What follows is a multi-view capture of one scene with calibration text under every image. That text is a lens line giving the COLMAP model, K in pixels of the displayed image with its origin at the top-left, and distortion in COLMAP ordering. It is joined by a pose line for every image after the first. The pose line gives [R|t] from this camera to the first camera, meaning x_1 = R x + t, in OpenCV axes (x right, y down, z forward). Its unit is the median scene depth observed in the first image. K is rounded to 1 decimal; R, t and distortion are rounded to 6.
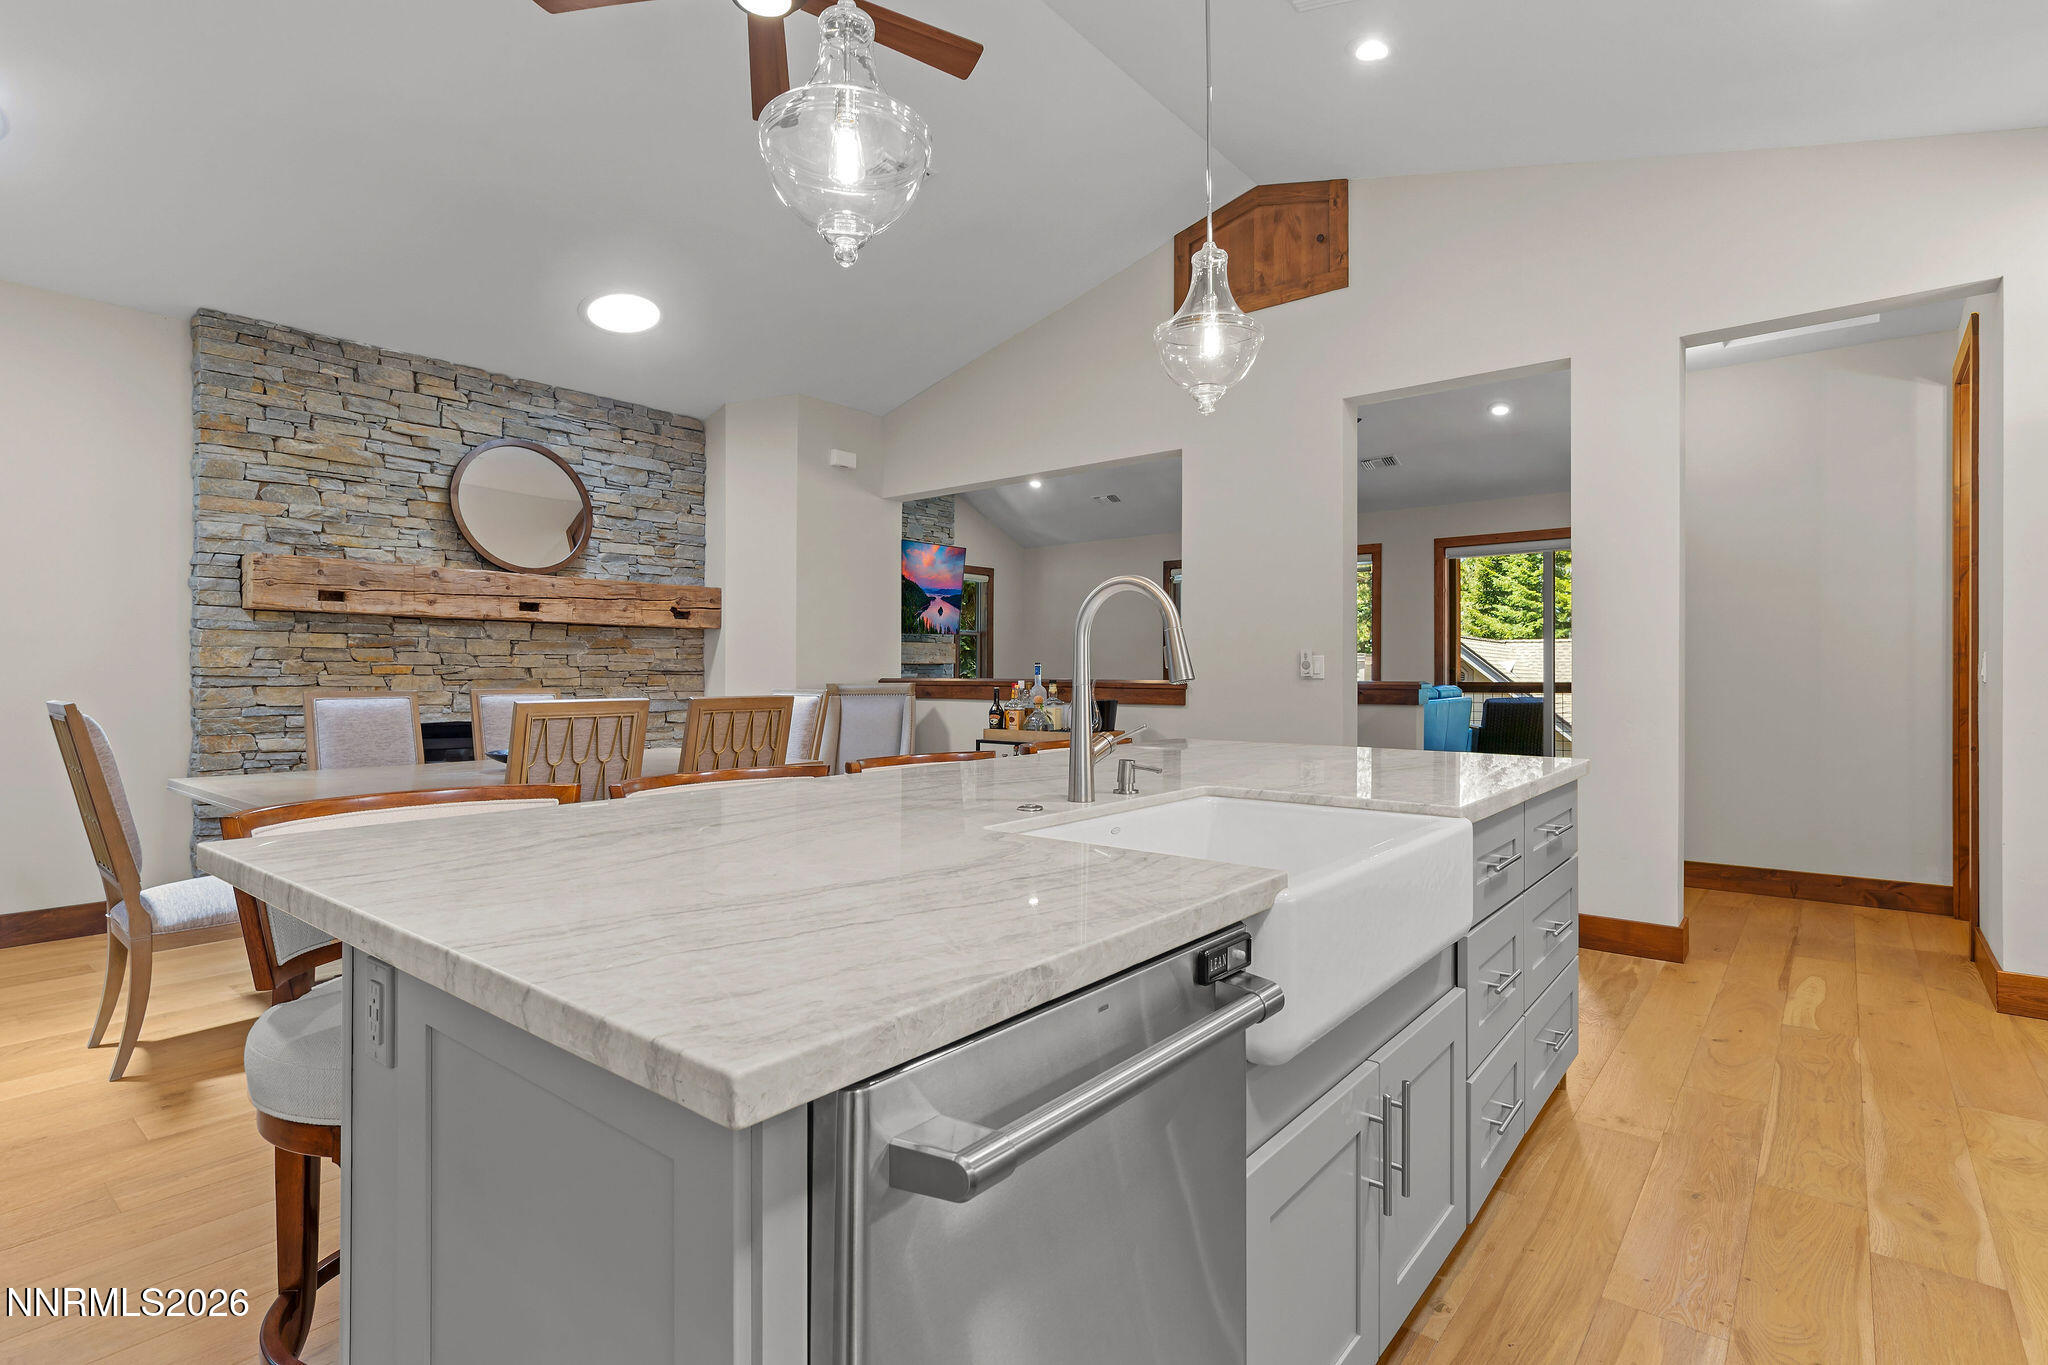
lens RADIAL K [[988.1, 0, 1024.0], [0, 988.1, 682.5], [0, 0, 1]] dist [-0.000395, -0.000030]
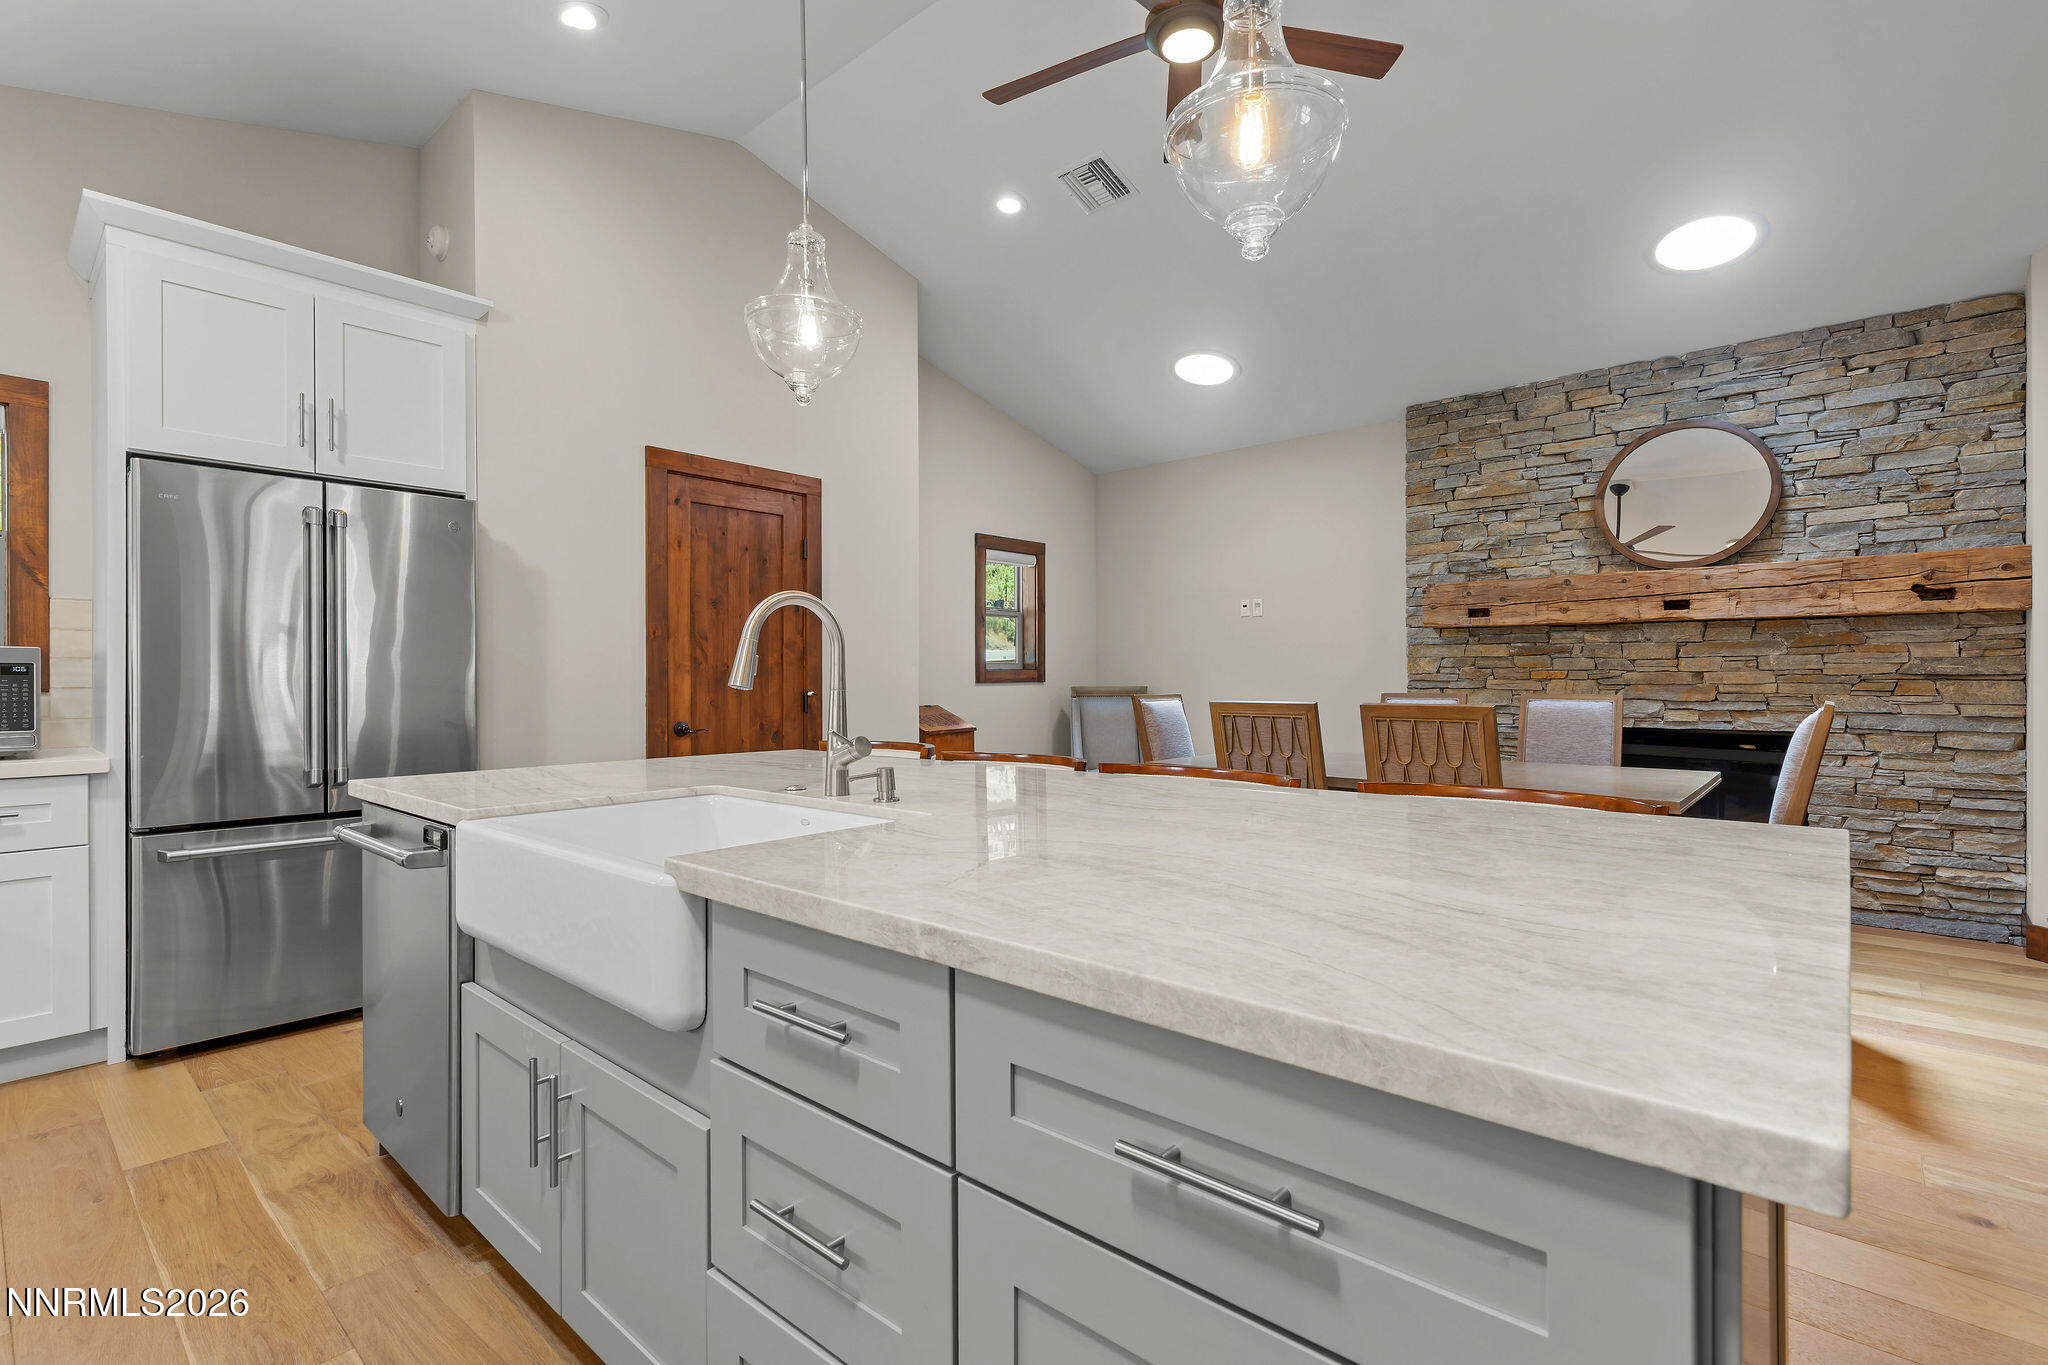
lens RADIAL K [[937.6, 0, 1024.0], [0, 937.6, 682.5], [0, 0, 1]] dist [0.003292, 0.000432]
pose [[-0.037694, 0.003928, -0.999282, 0.401086], [-0.008725, 0.999953, 0.004260, -0.003920], [0.999251, 0.008880, -0.037658, 0.456018]]
